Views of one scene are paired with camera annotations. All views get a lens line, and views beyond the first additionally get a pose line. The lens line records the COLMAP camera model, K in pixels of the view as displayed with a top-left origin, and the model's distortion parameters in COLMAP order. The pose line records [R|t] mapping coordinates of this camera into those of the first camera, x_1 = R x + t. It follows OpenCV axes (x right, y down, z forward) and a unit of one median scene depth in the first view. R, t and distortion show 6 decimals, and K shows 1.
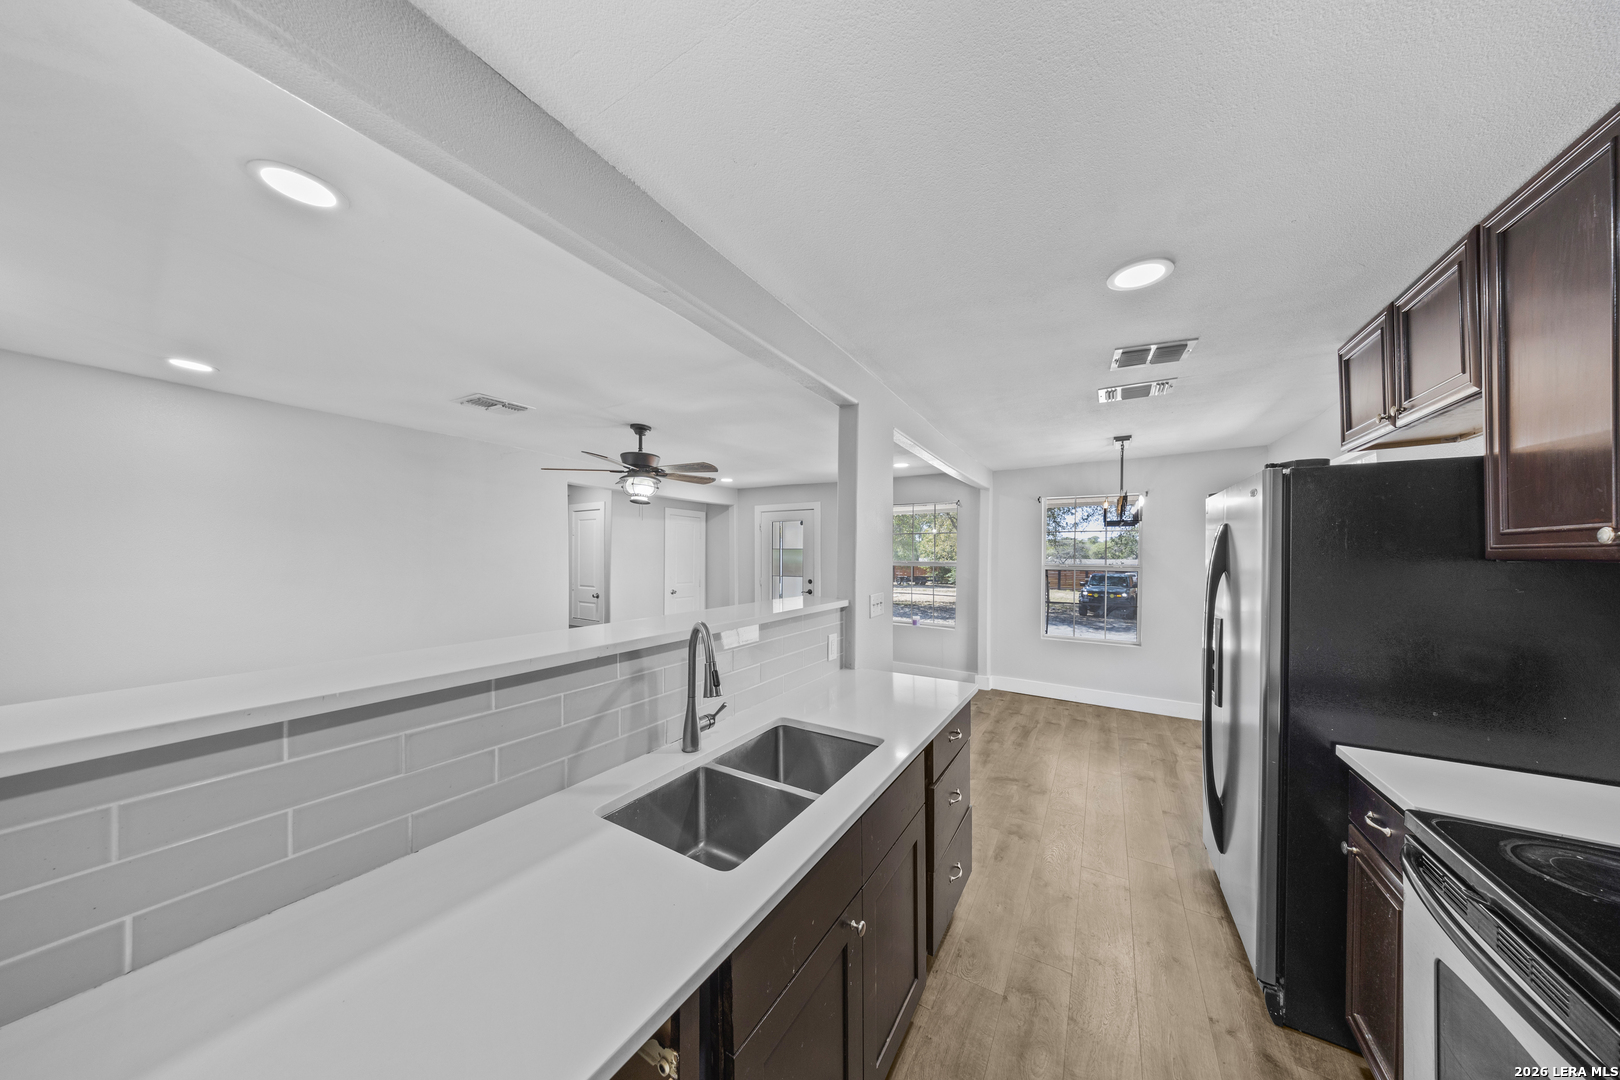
lens RADIAL K [[487.2, 0, 806.3], [0, 487.2, 557.9], [0, 0, 1]] dist [-0.002873, -0.000011]
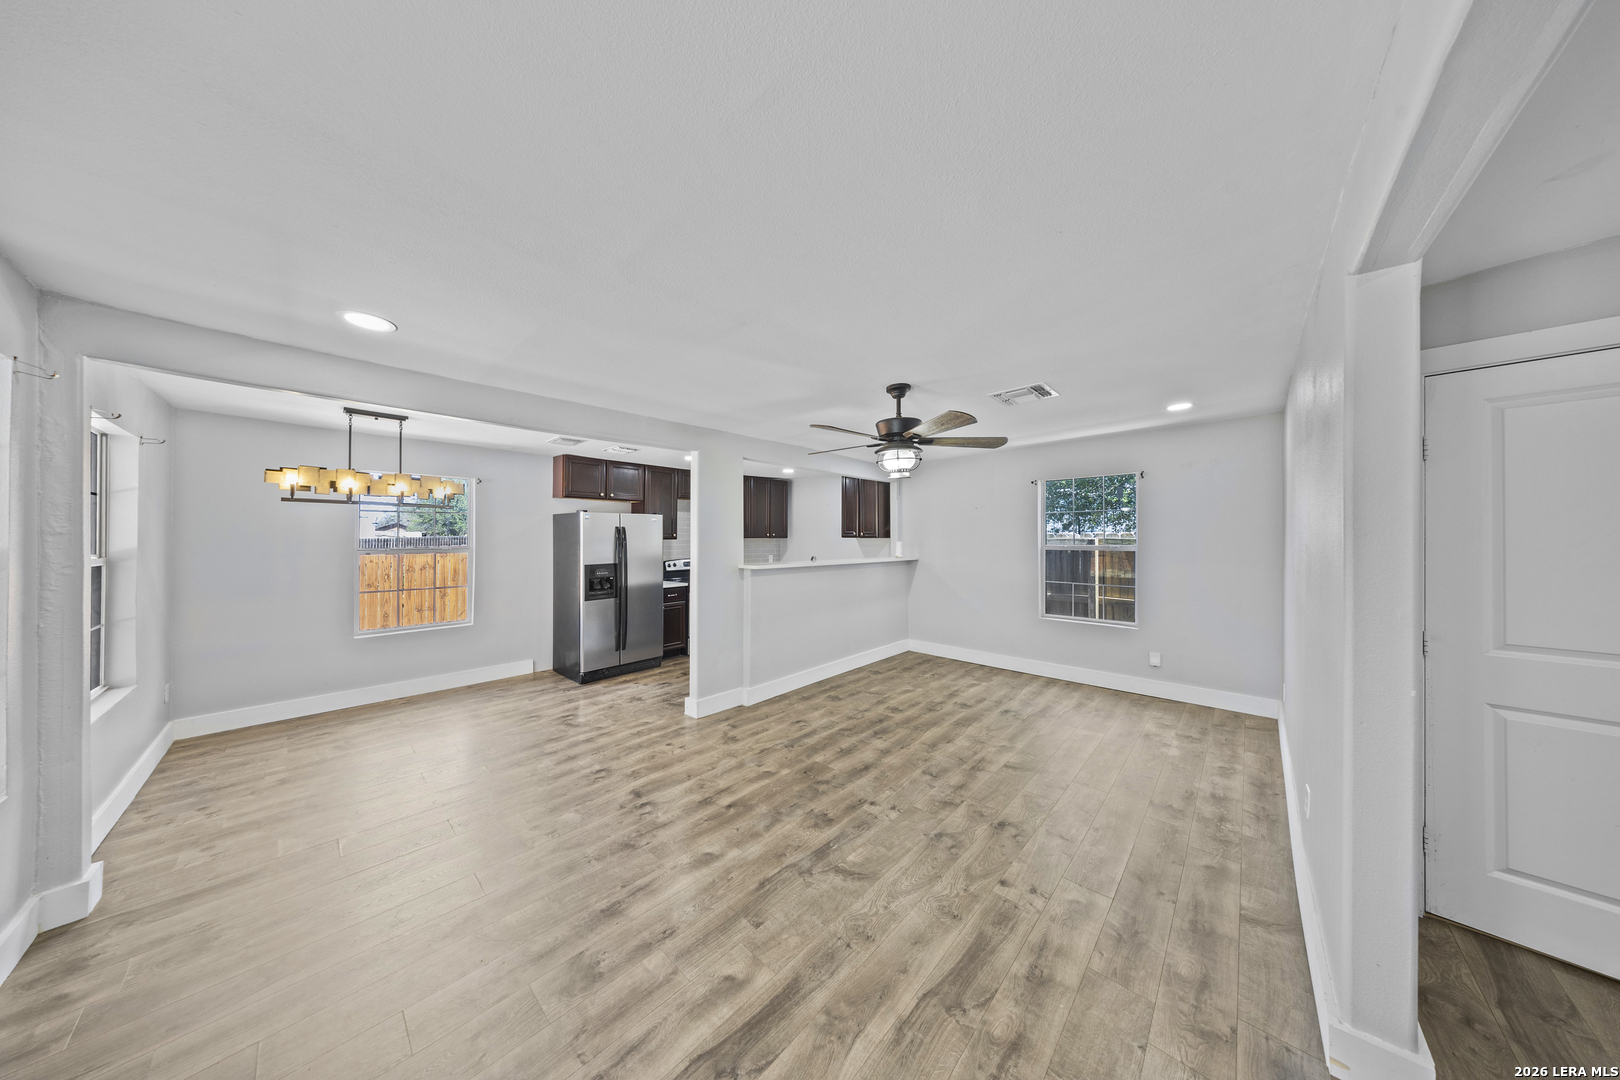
lens RADIAL K [[475.8, 0, 806.2], [0, 475.8, 534.1], [0, 0, 1]] dist [0.000604, -0.000089]
pose [[-0.979943, -0.005022, 0.199215, -0.343823], [-0.004483, 0.999985, 0.003159, -0.018817], [-0.199228, 0.002203, -0.979951, 1.832972]]
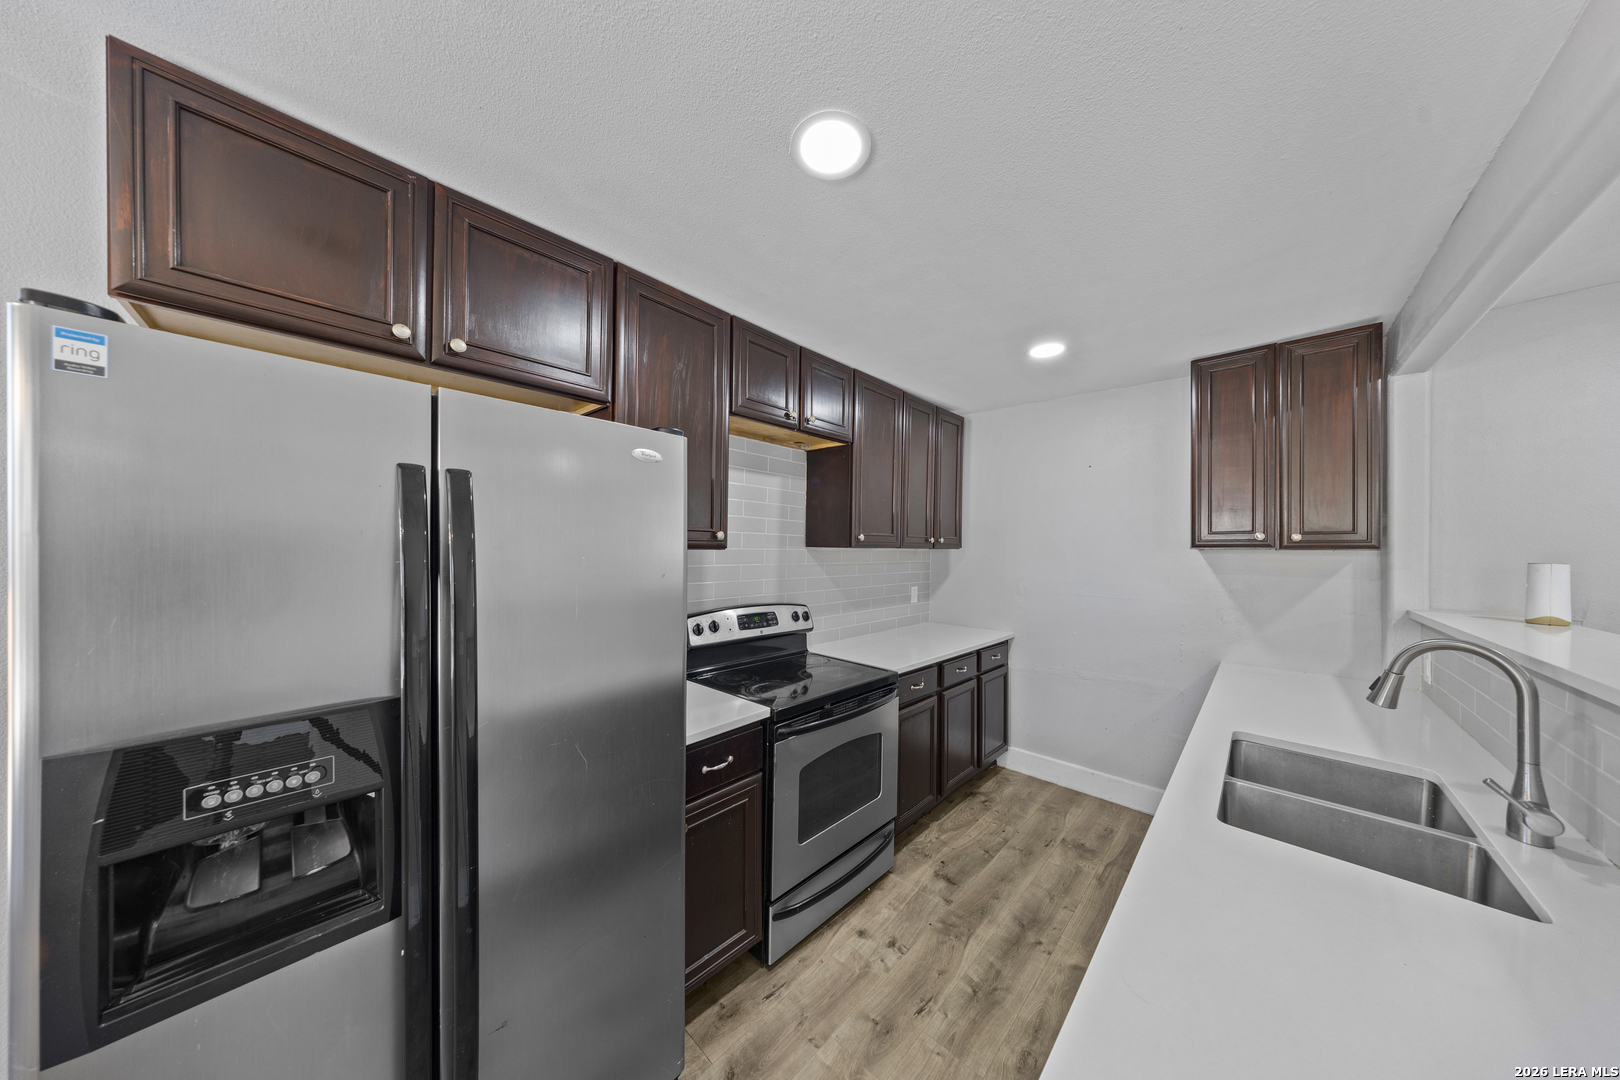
lens RADIAL K [[480.3, 0, 820.0], [0, 480.3, 552.8], [0, 0, 1]] dist [-0.000542, -0.000010]
pose [[-0.982146, -0.018227, 0.187233, 0.251559], [-0.015072, 0.999720, 0.018260, -0.000791], [-0.187514, 0.015112, -0.982146, 0.751155]]
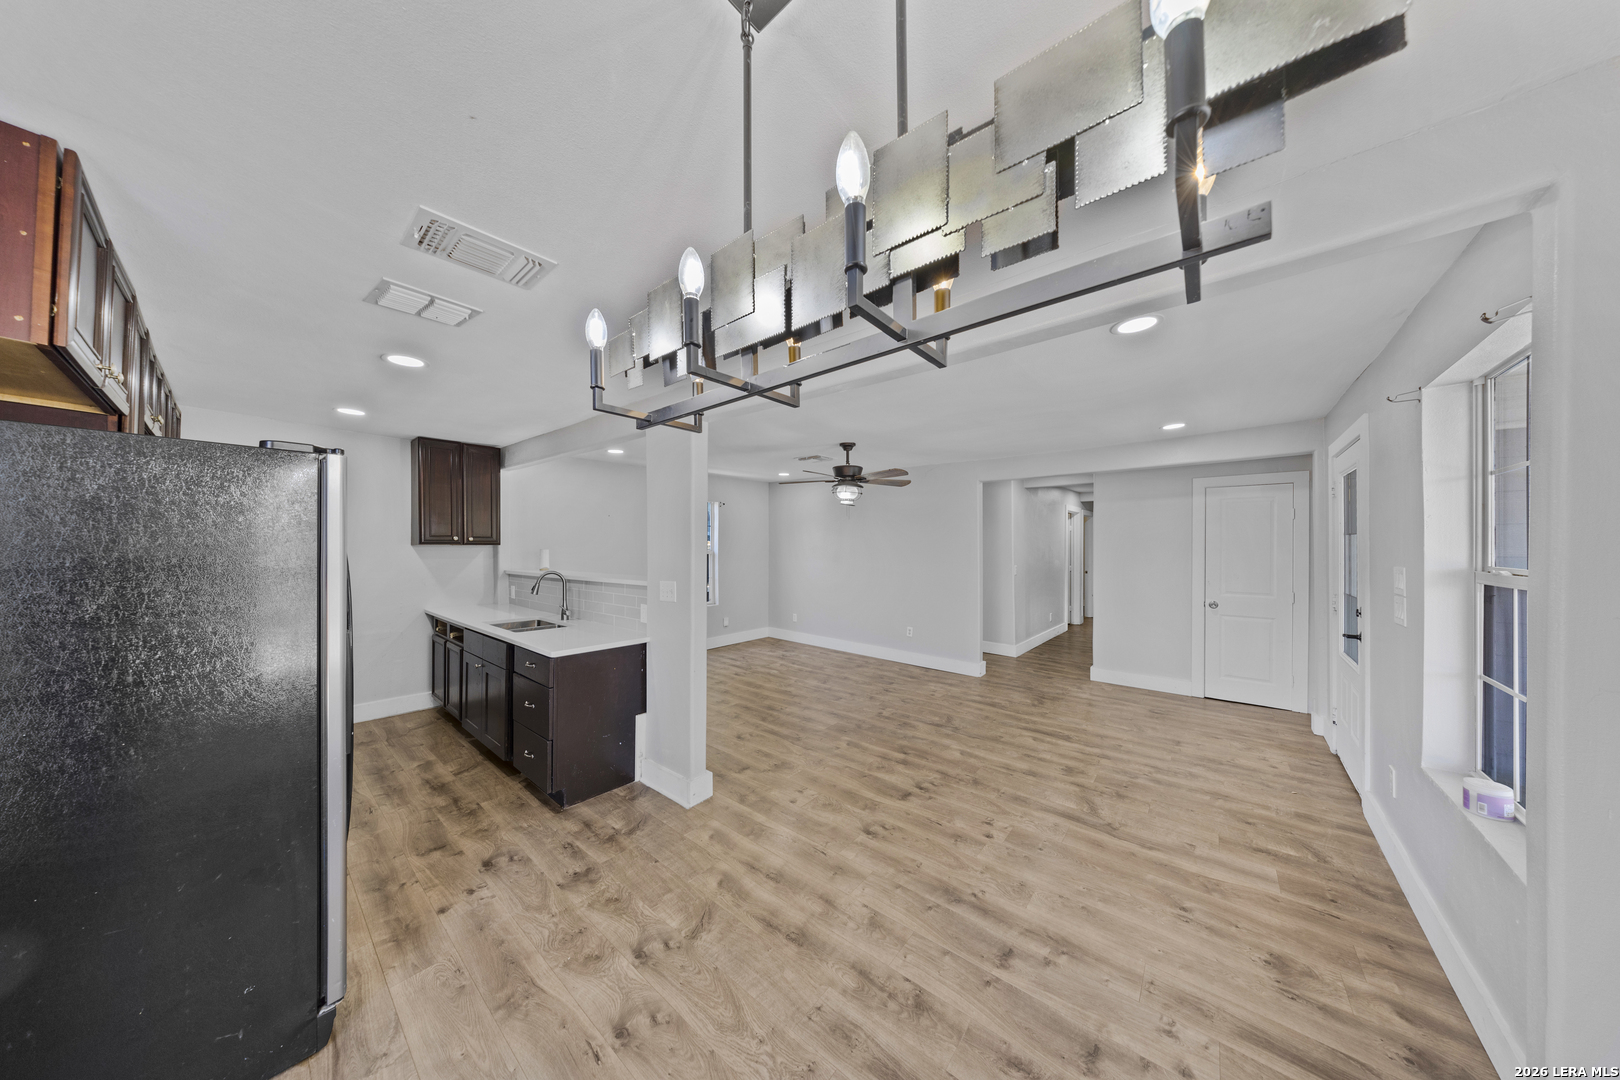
lens RADIAL K [[481.9, 0, 811.3], [0, 481.9, 544.1], [0, 0, 1]] dist [-0.001848, -0.000028]
pose [[-0.144520, -0.006282, -0.989482, 0.879574], [-0.008709, 0.999949, -0.005077, -0.006164], [0.989464, 0.007884, -0.144567, 1.096920]]
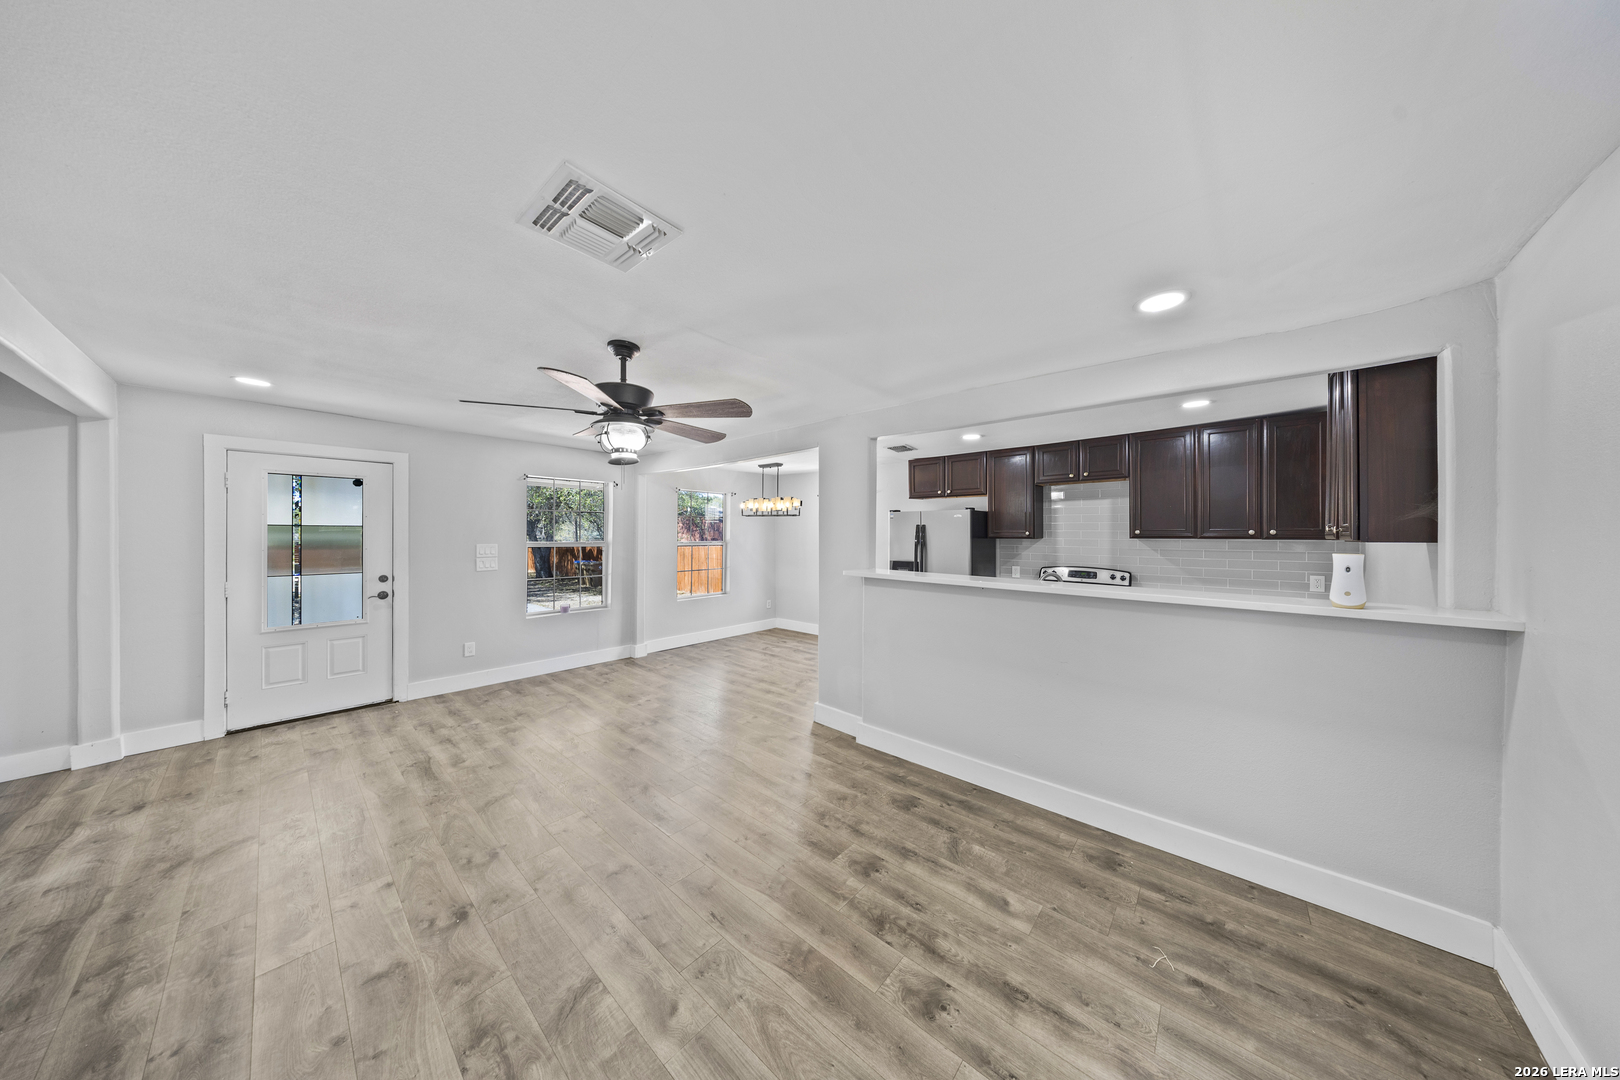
lens RADIAL K [[475.8, 0, 806.2], [0, 475.8, 534.1], [0, 0, 1]] dist [0.000604, -0.000089]
pose [[0.171913, -0.007322, 0.985085, -0.922707], [0.004482, 0.999968, 0.006650, -0.018282], [-0.985102, 0.003272, 0.171940, 0.659147]]
